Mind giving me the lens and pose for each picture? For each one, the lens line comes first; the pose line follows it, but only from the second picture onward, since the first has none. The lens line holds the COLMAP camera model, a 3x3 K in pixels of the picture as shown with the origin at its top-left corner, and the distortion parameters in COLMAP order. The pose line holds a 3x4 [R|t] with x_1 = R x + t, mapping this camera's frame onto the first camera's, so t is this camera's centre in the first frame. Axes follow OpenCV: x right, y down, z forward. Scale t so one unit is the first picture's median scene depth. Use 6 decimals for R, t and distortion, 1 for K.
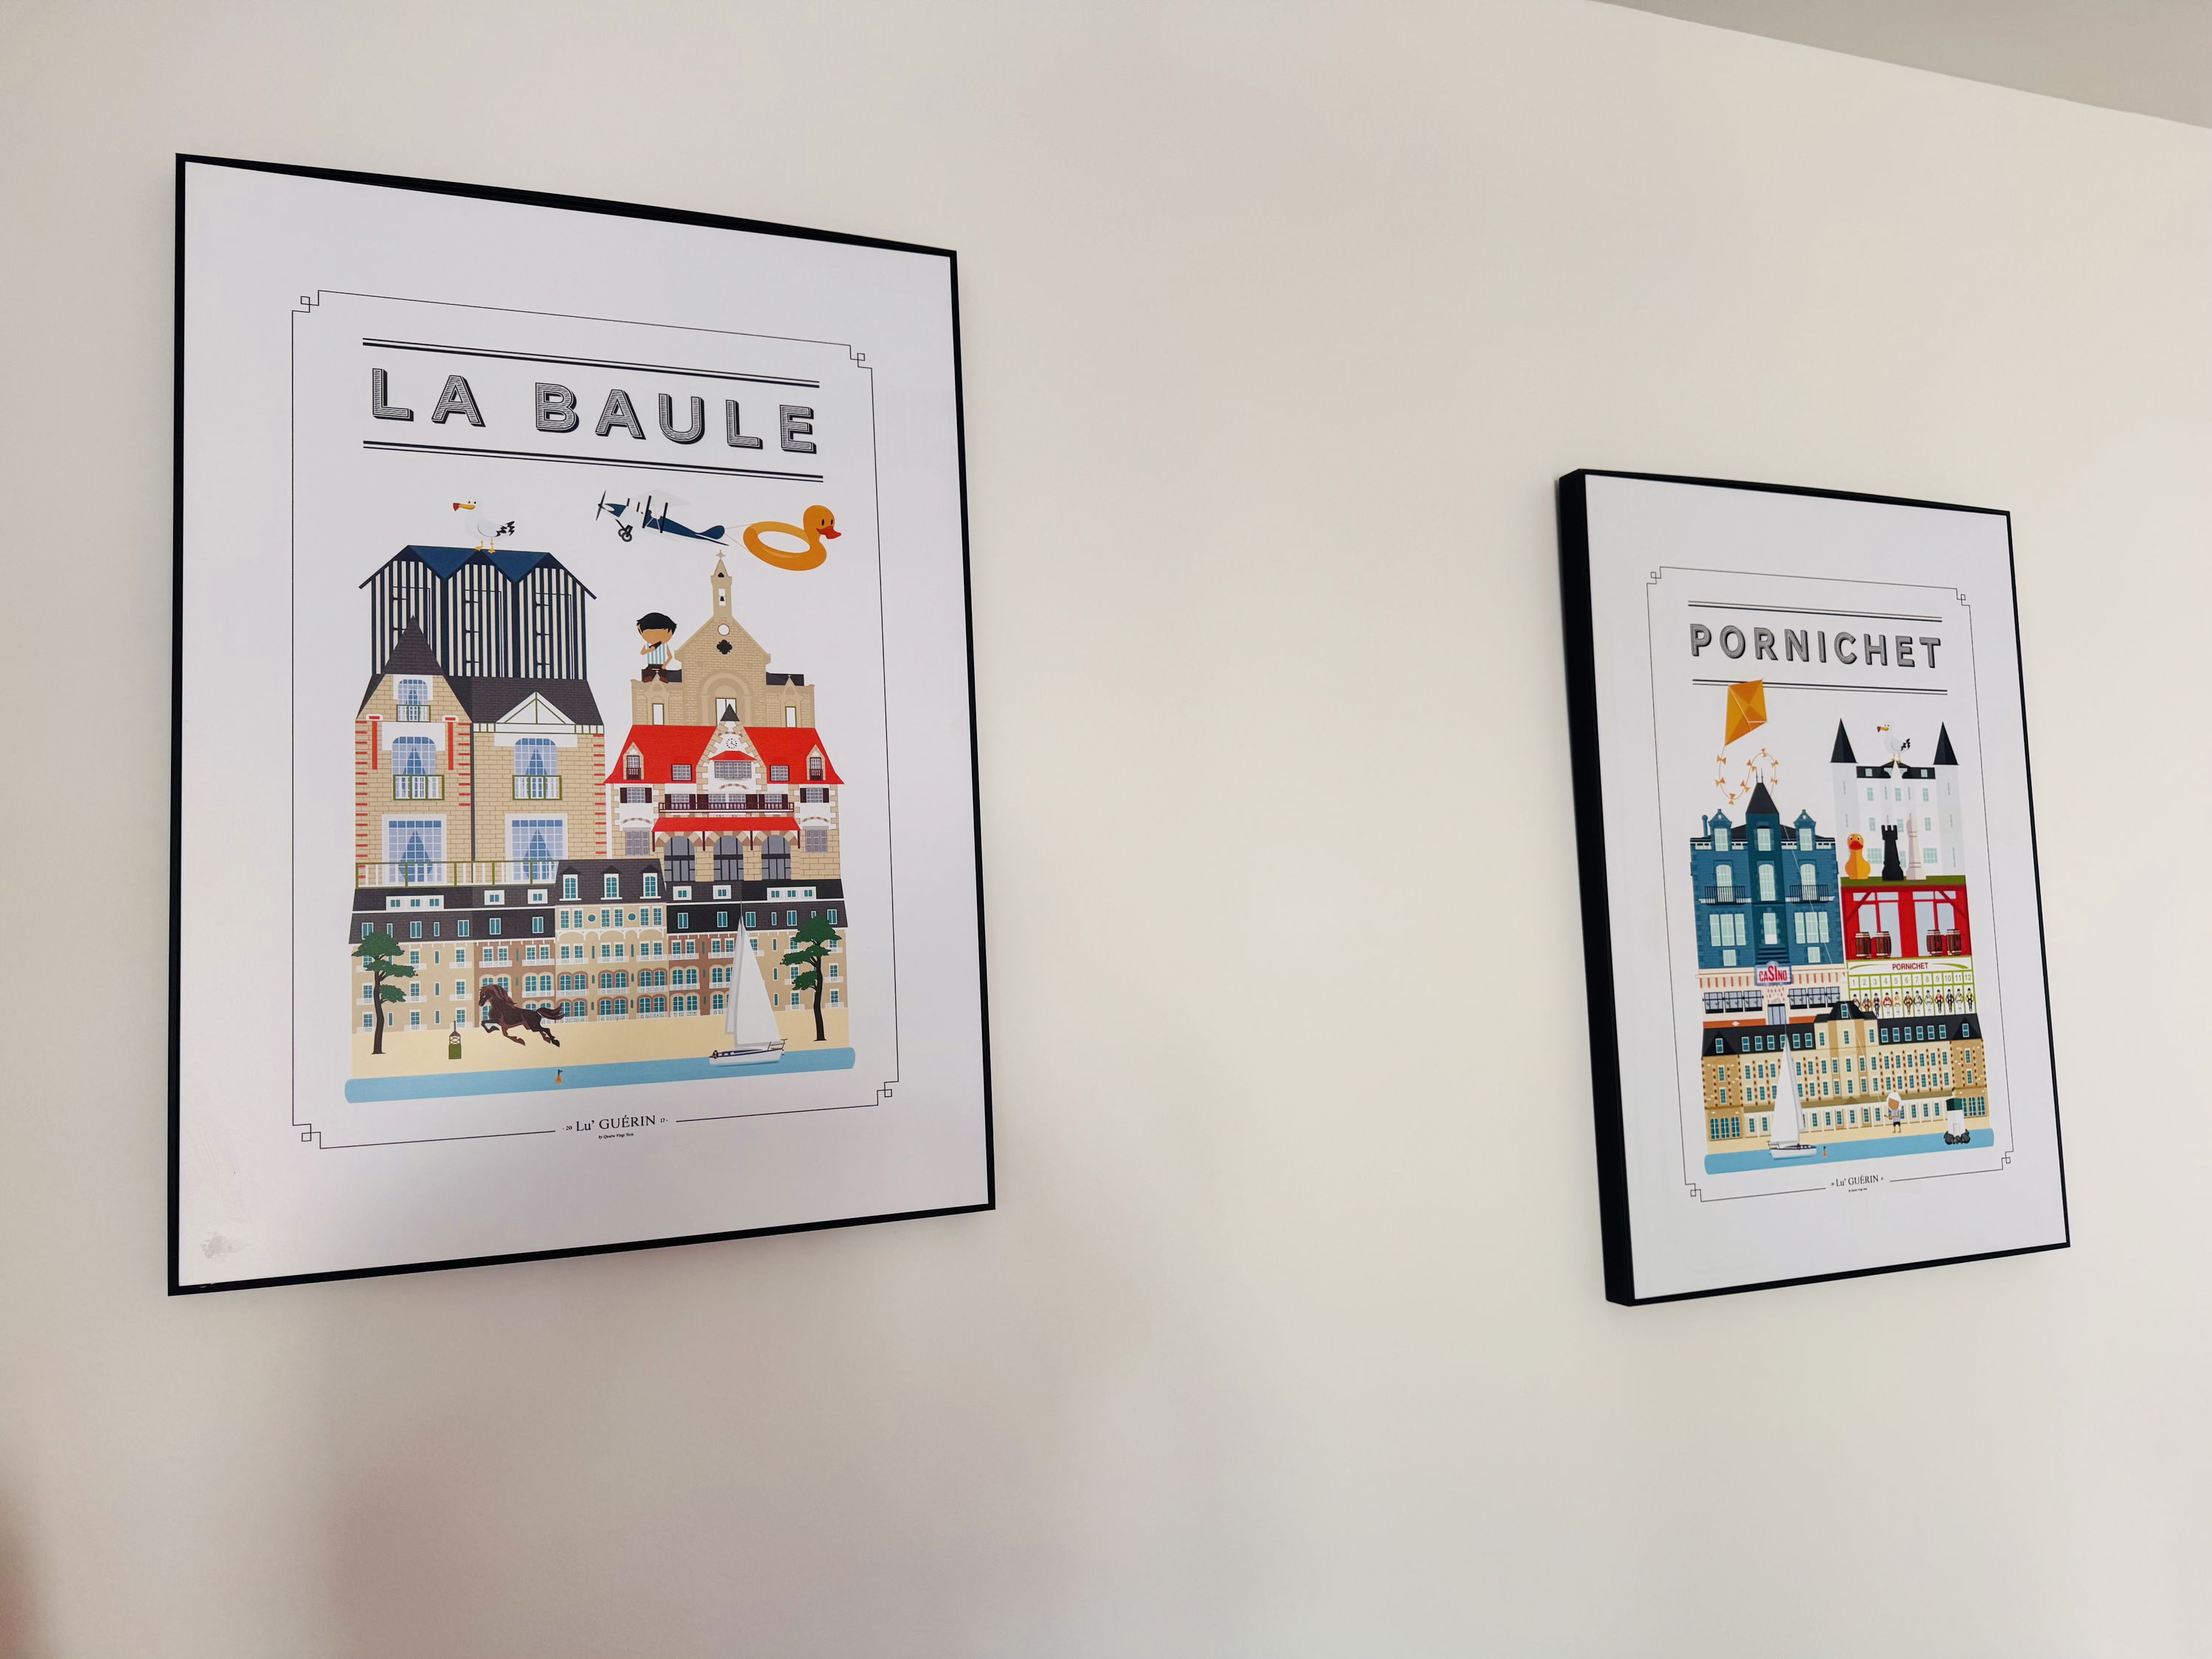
lens RADIAL K [[1553.1, 0, 1108.5], [0, 1553.1, 837.6], [0, 0, 1]] dist [0.020477, -0.030295]
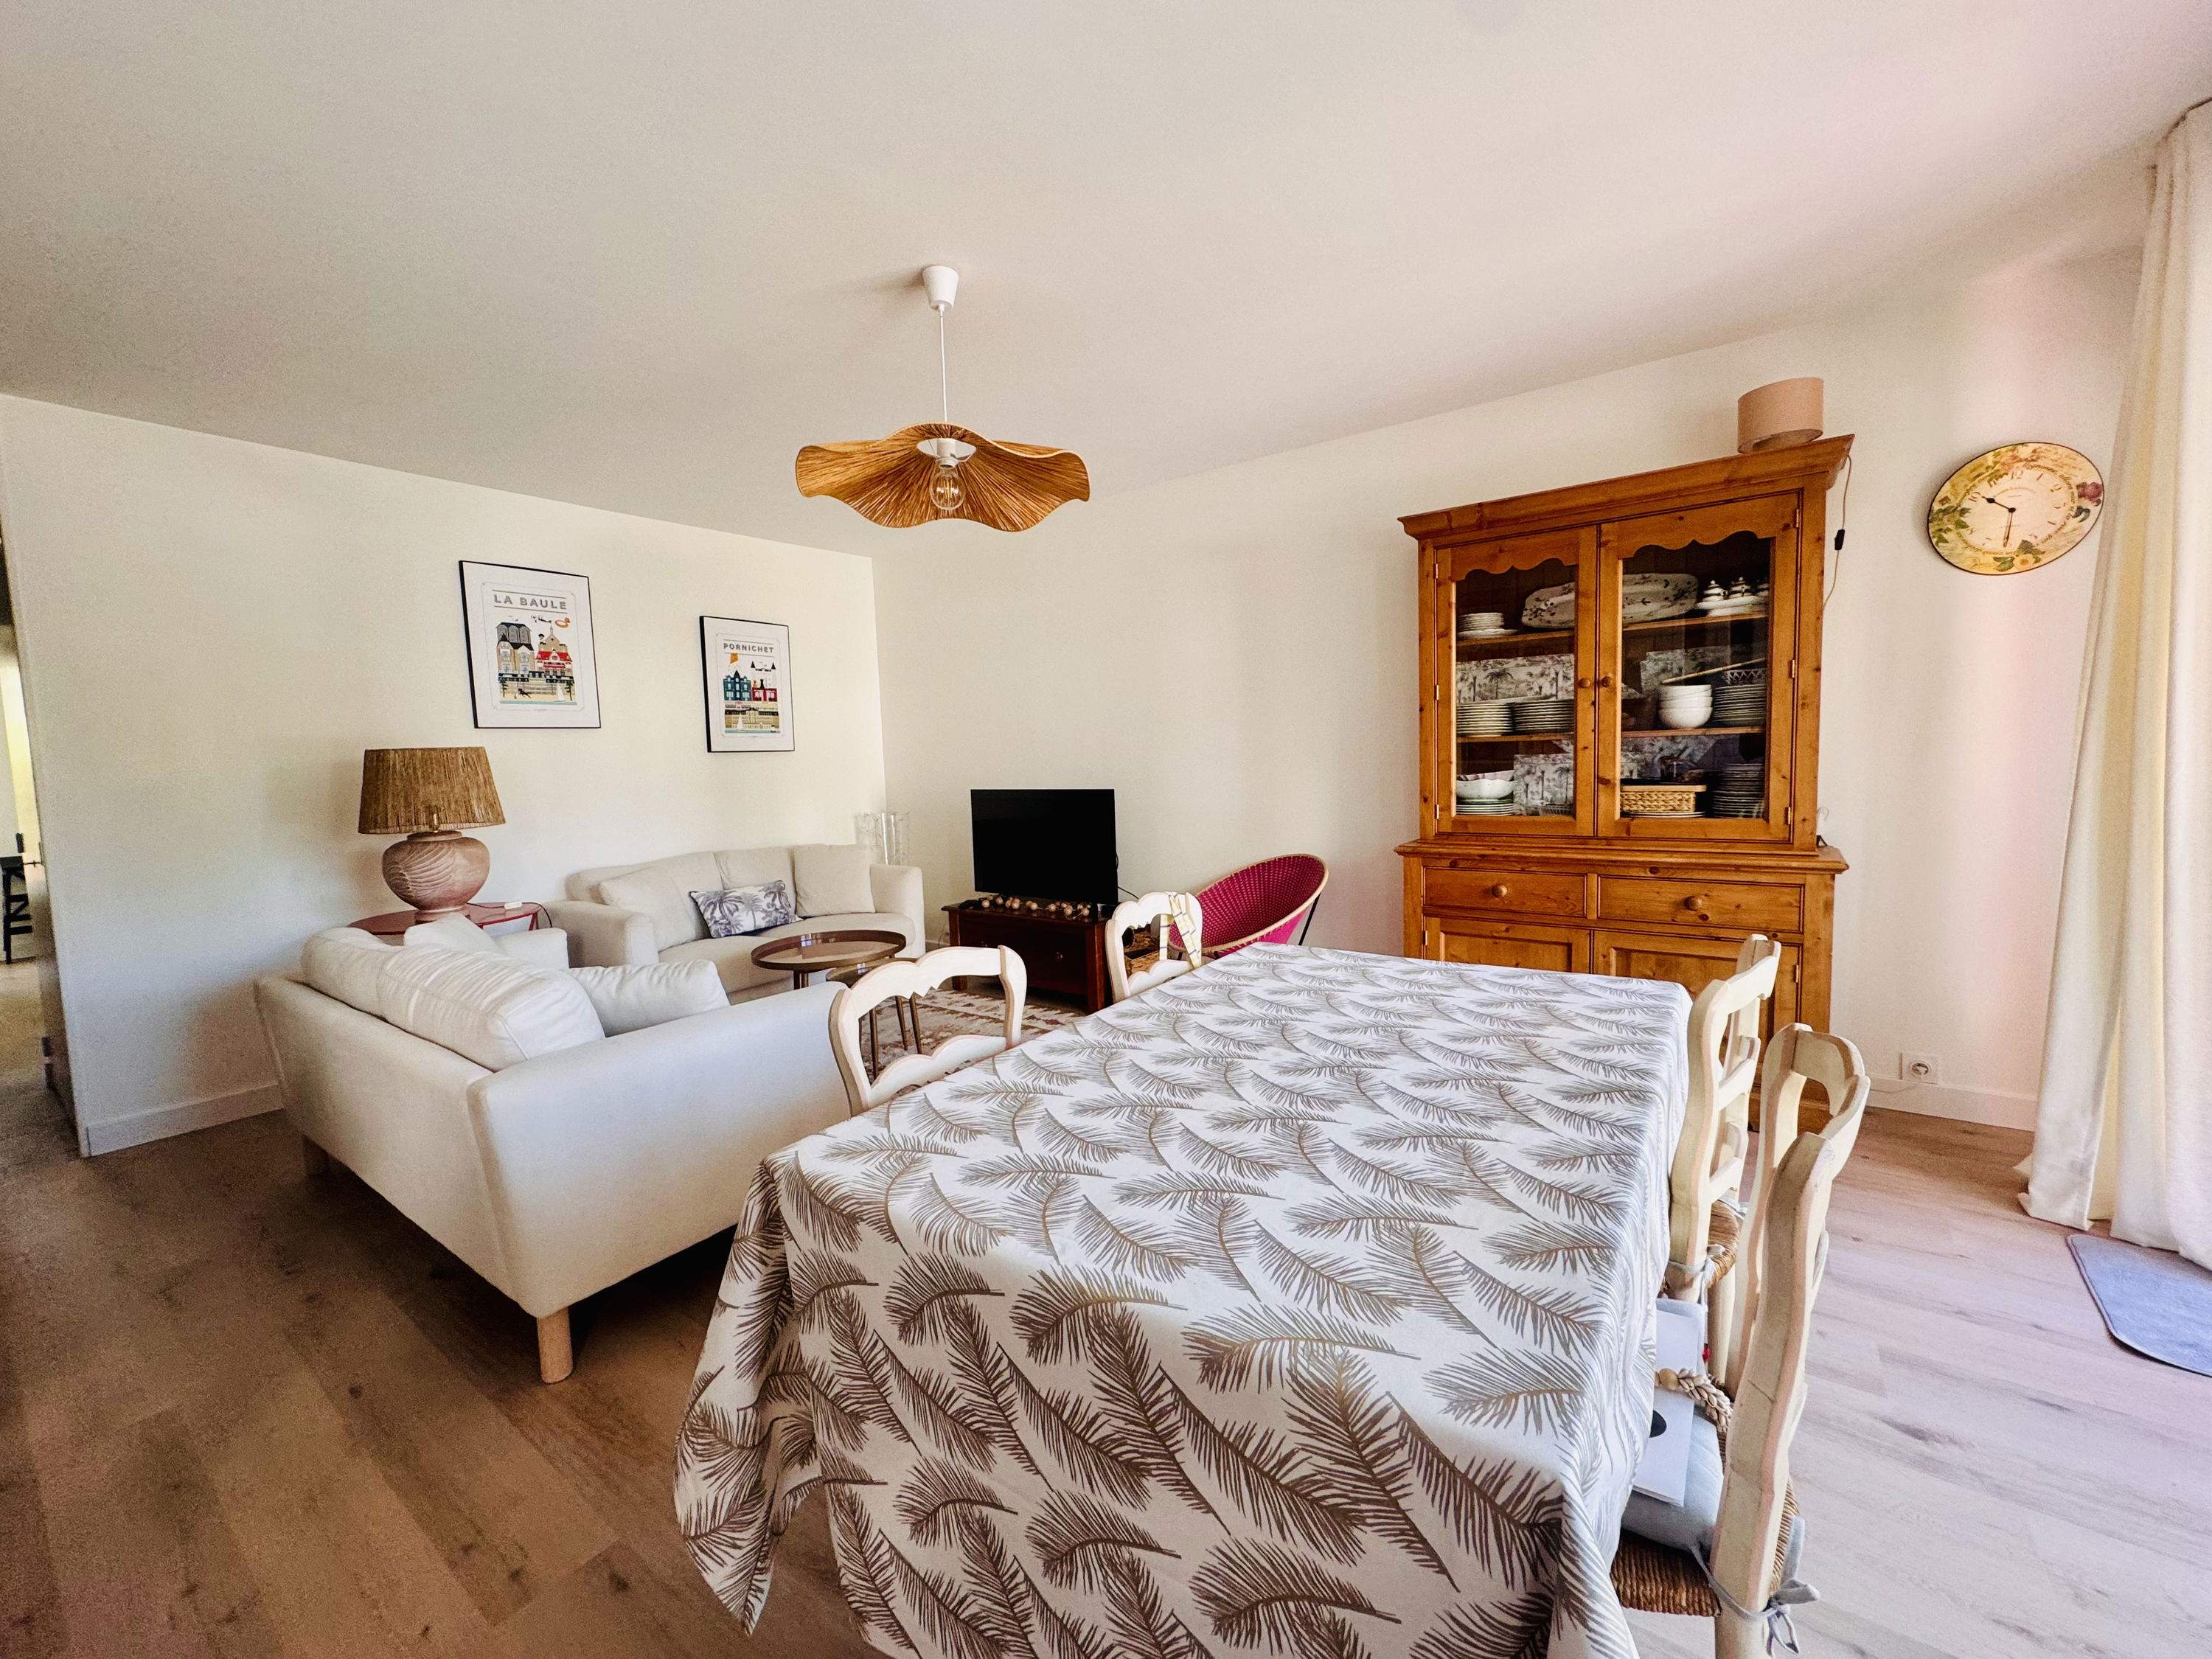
lens RADIAL K [[879.6, 0, 1098.5], [0, 879.6, 823.4], [0, 0, 1]] dist [-0.004956, 0.001229]
pose [[0.843093, -0.029713, 0.536946, -0.254665], [-0.047942, 0.990344, 0.130080, 0.043160], [-0.535626, -0.135412, 0.833528, -2.764479]]
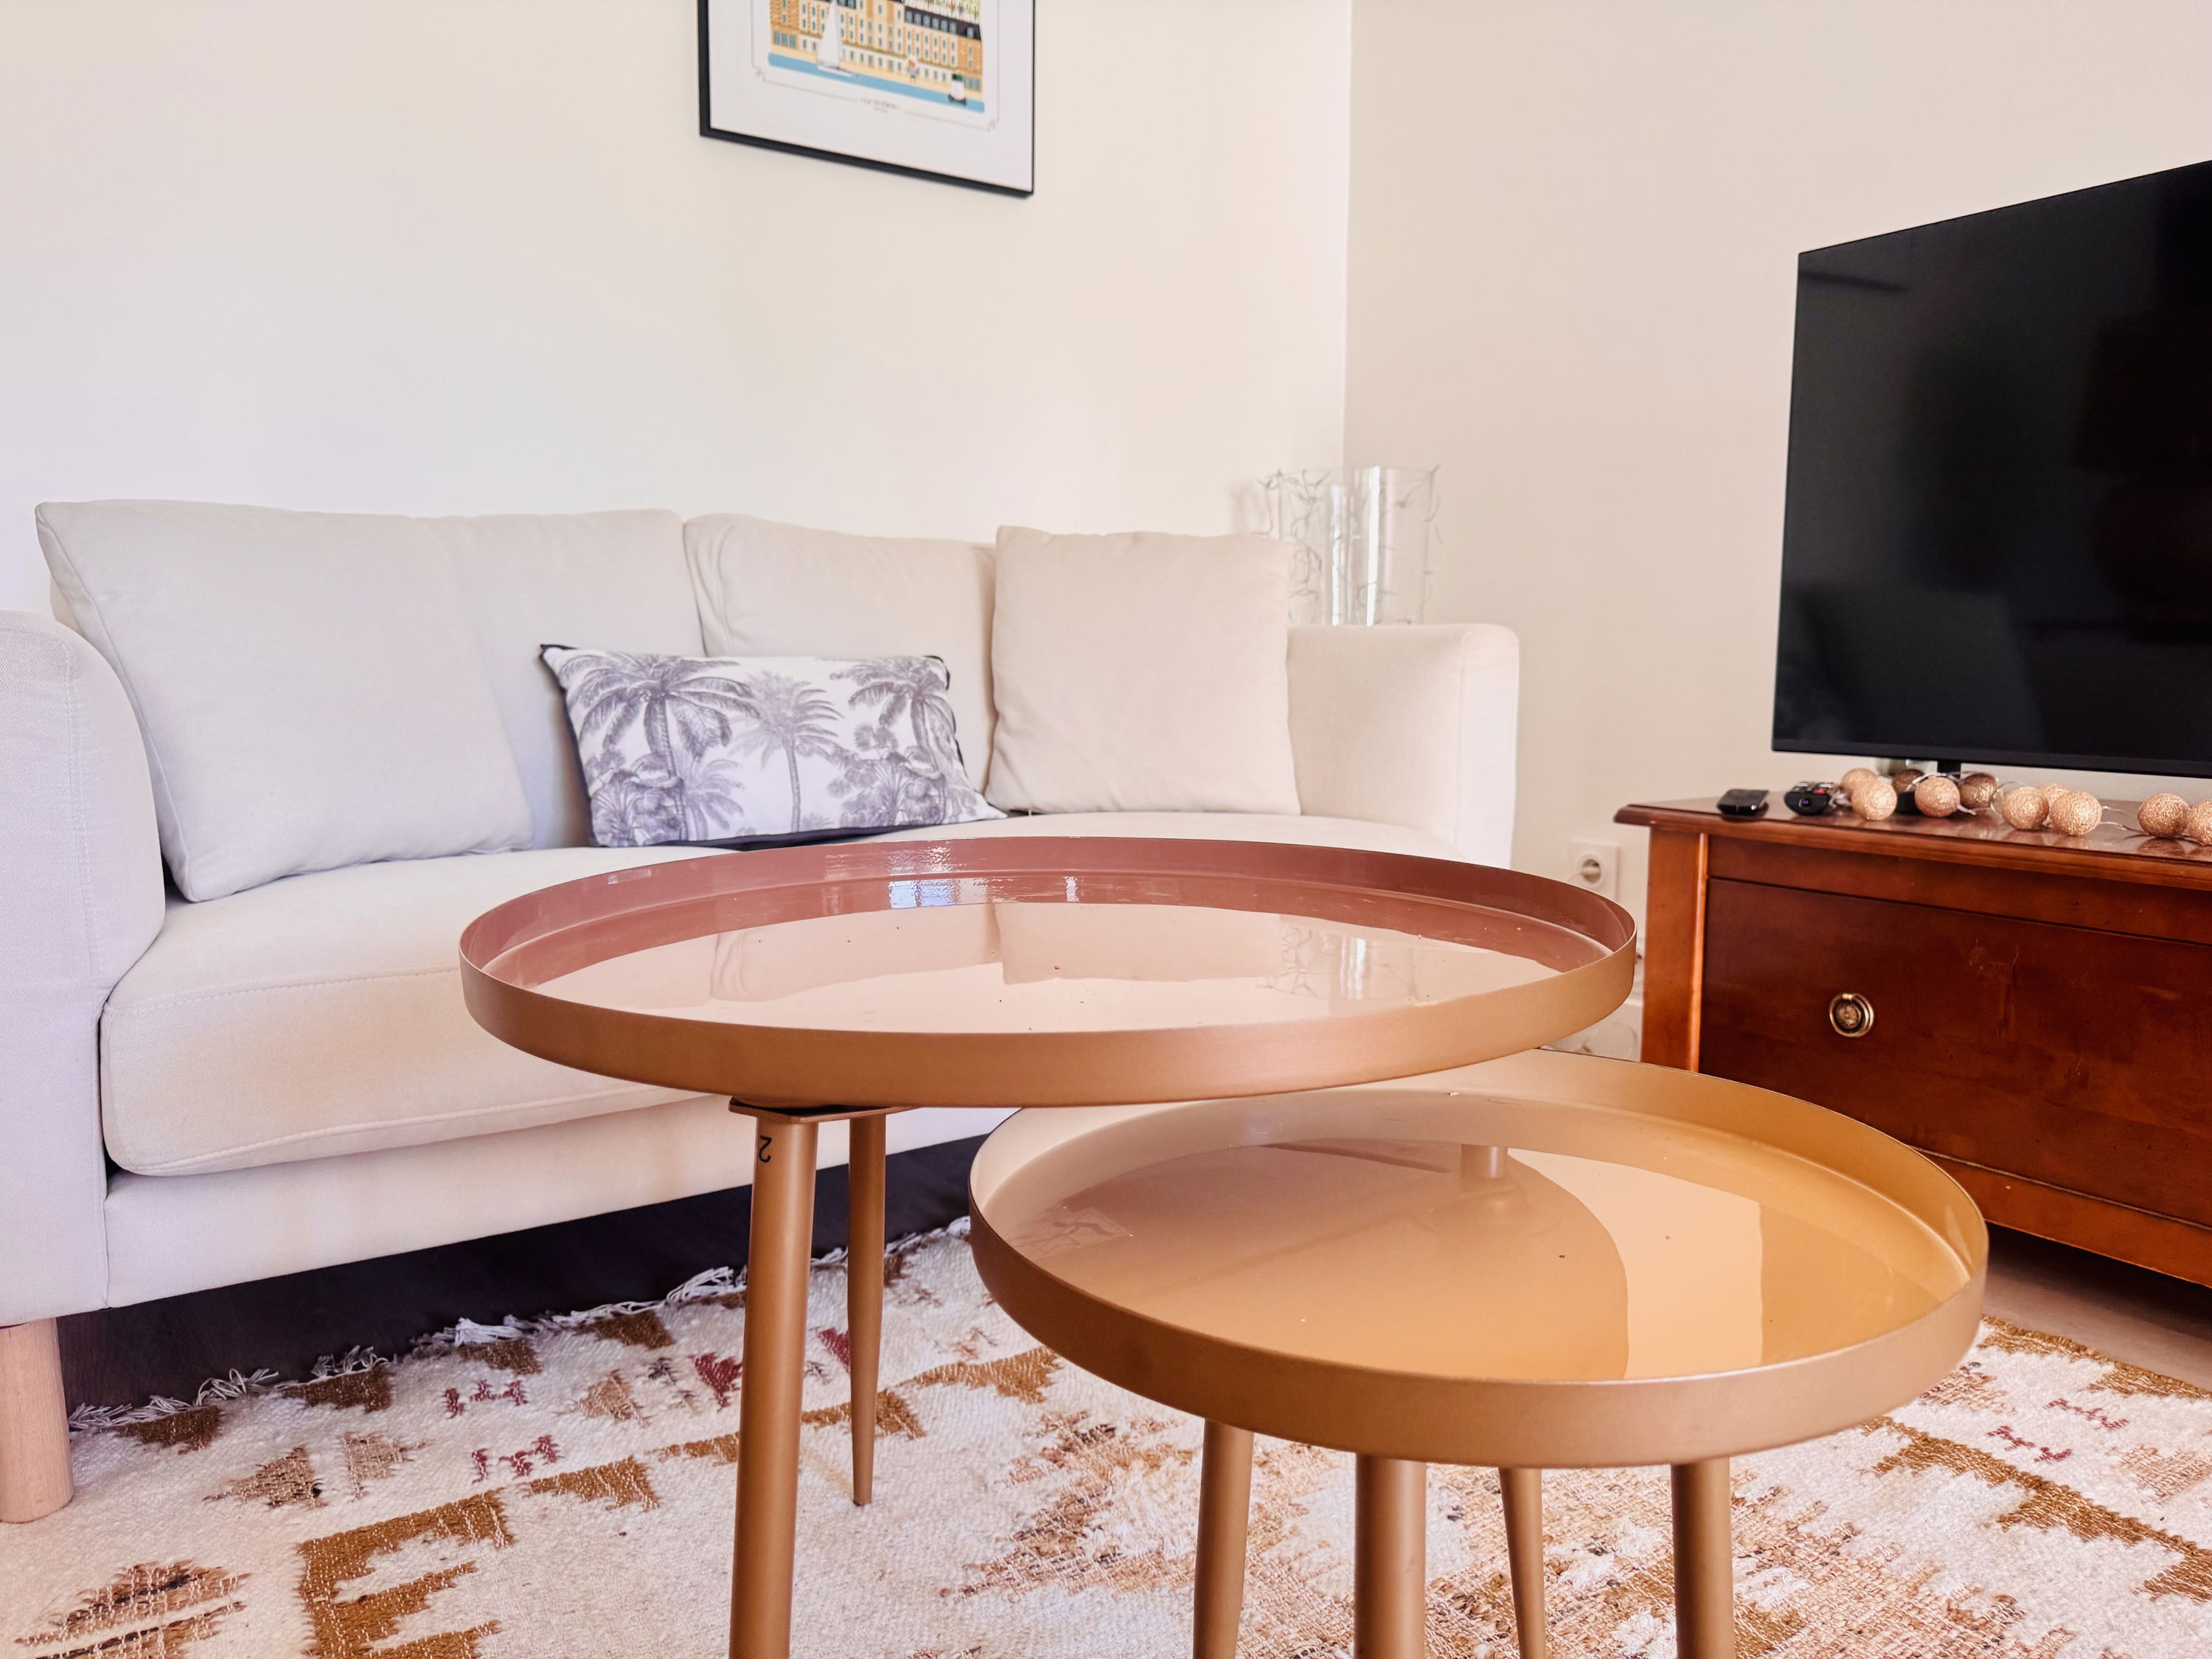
lens RADIAL K [[1553.1, 0, 1101.5], [0, 1553.1, 851.6], [0, 0, 1]] dist [0.020477, -0.030295]
pose [[0.972913, 0.013060, 0.230804, 0.353374], [-0.062453, 0.976127, 0.208030, 0.639410], [-0.222577, -0.216809, 0.950502, -0.750205]]
